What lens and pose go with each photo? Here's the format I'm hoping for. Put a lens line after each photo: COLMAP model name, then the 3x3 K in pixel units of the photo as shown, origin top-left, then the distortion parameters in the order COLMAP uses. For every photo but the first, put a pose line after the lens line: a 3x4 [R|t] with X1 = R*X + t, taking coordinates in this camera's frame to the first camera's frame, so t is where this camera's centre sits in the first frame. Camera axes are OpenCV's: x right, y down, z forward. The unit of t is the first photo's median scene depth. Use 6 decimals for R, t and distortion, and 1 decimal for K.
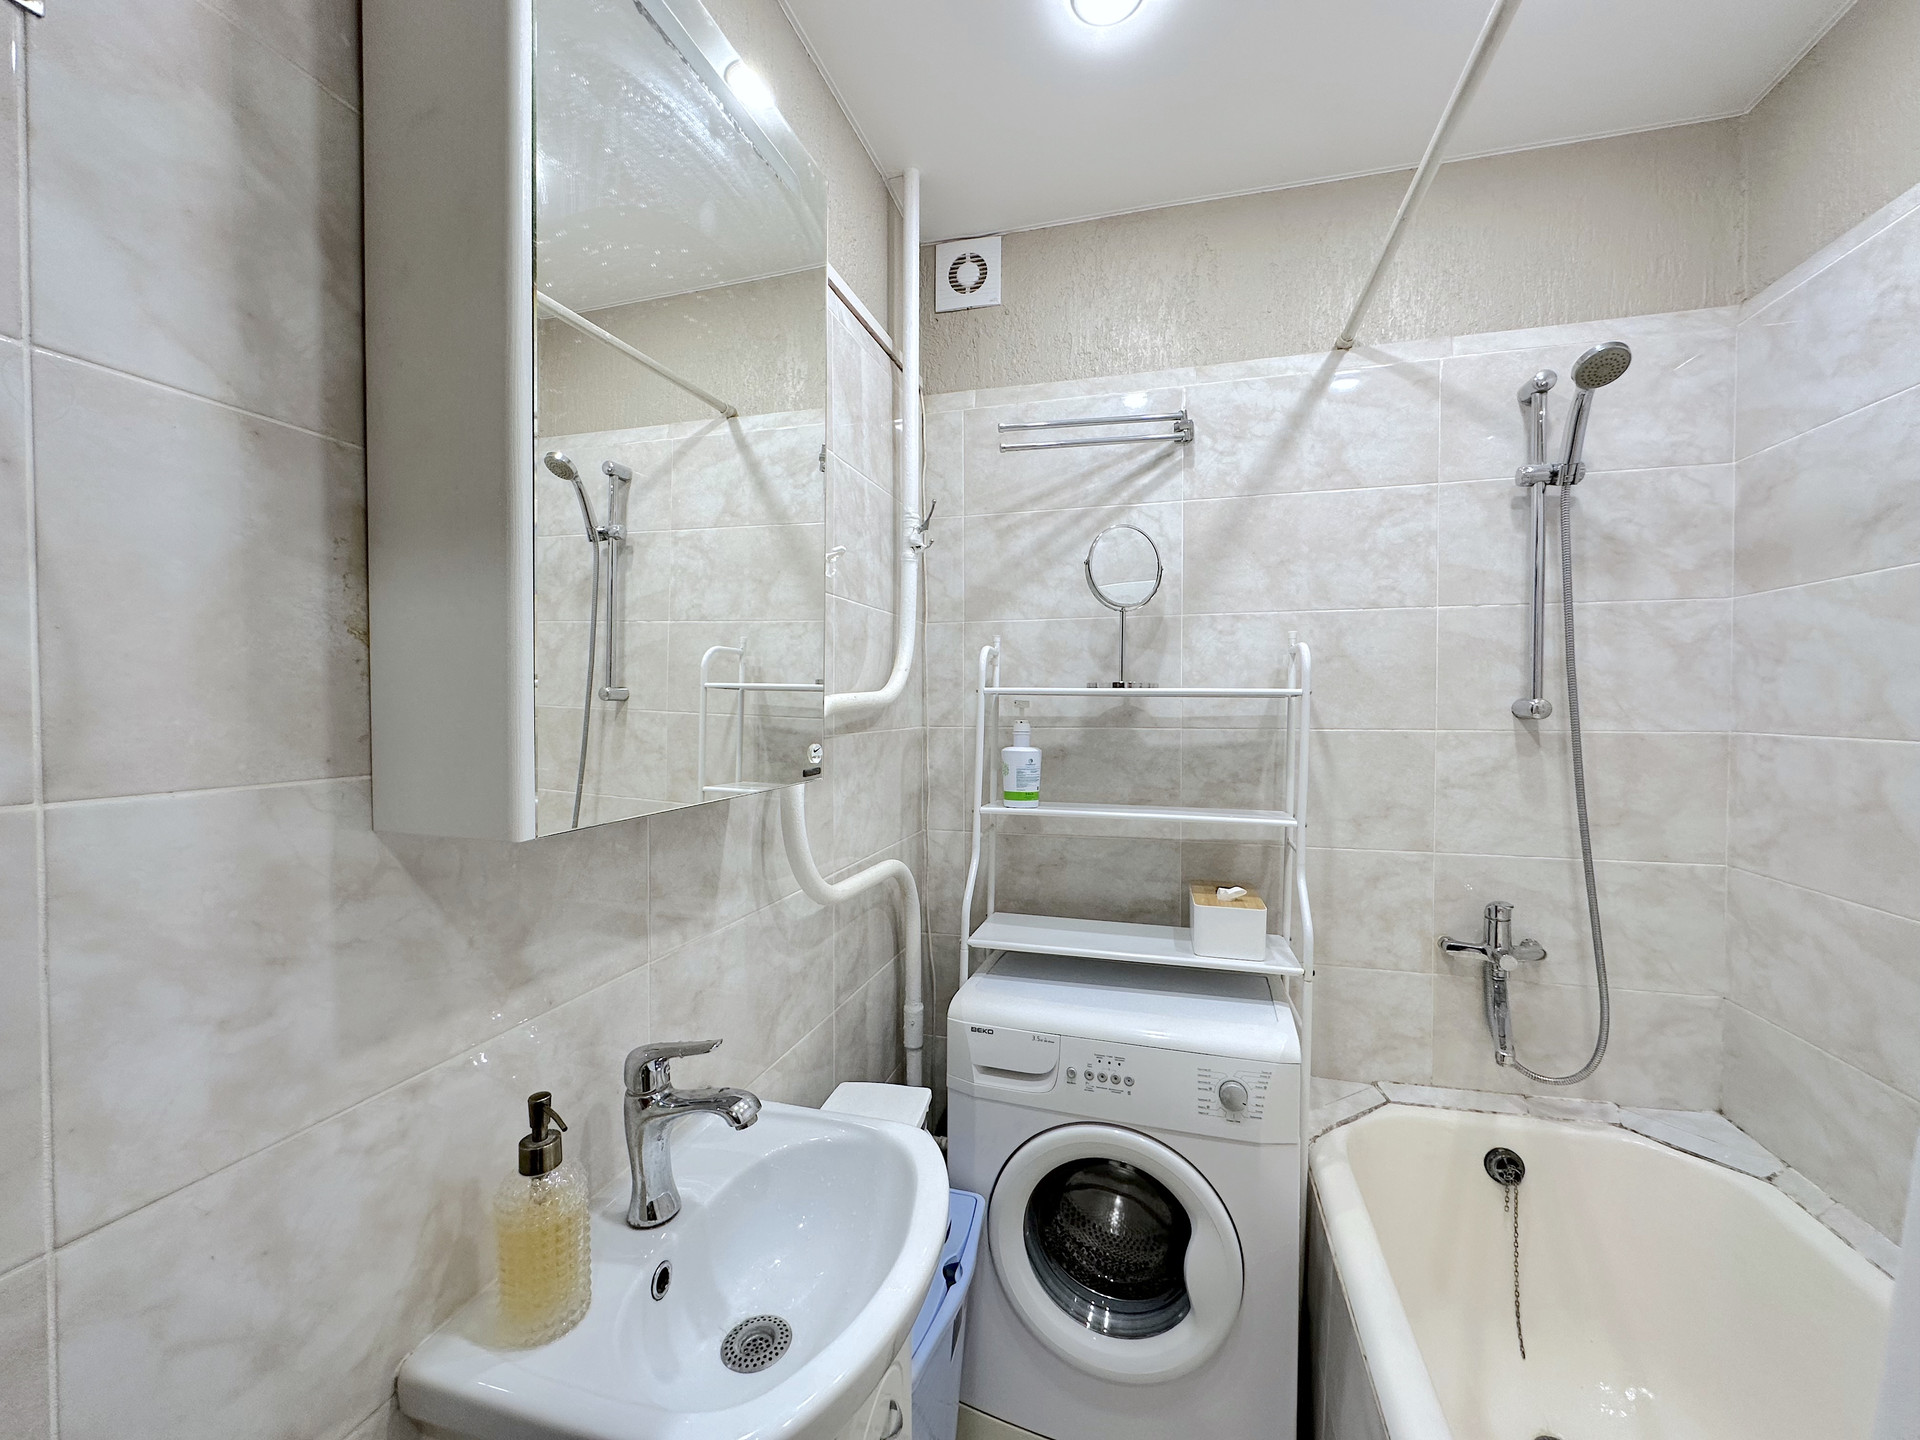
lens RADIAL K [[765.4, 0, 955.4], [0, 765.4, 715.5], [0, 0, 1]] dist [-0.005976, 0.001480]
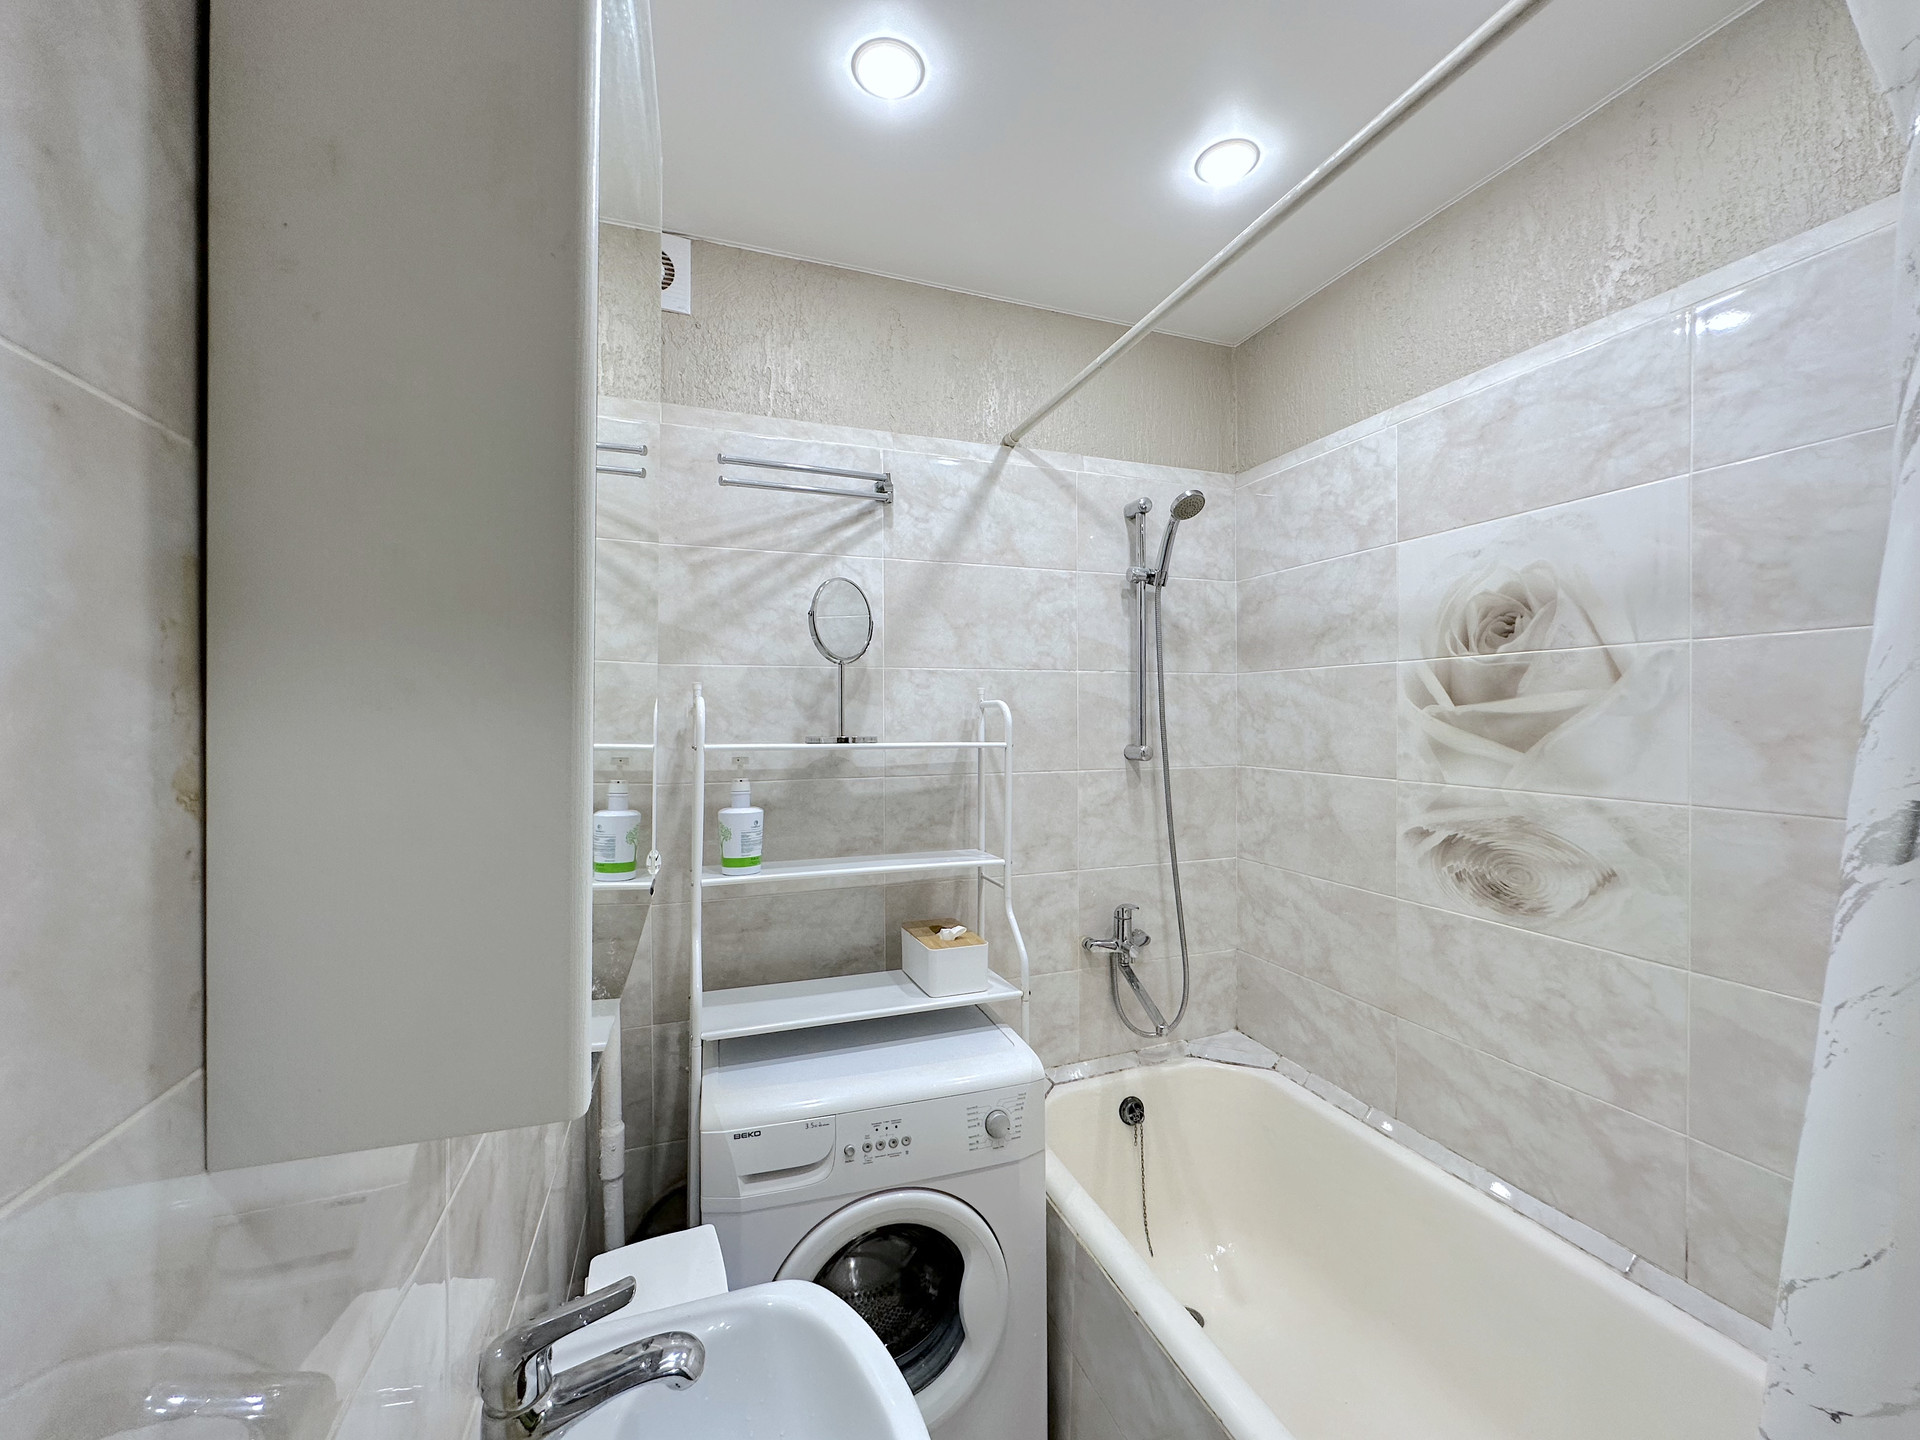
lens RADIAL K [[765.4, 0, 961.0], [0, 765.4, 716.3], [0, 0, 1]] dist [-0.005976, 0.001480]
pose [[0.815554, -0.003348, 0.578671, -0.253895], [0.013172, 0.999832, -0.012780, -0.058699], [-0.578531, 0.018046, 0.815461, 0.106629]]
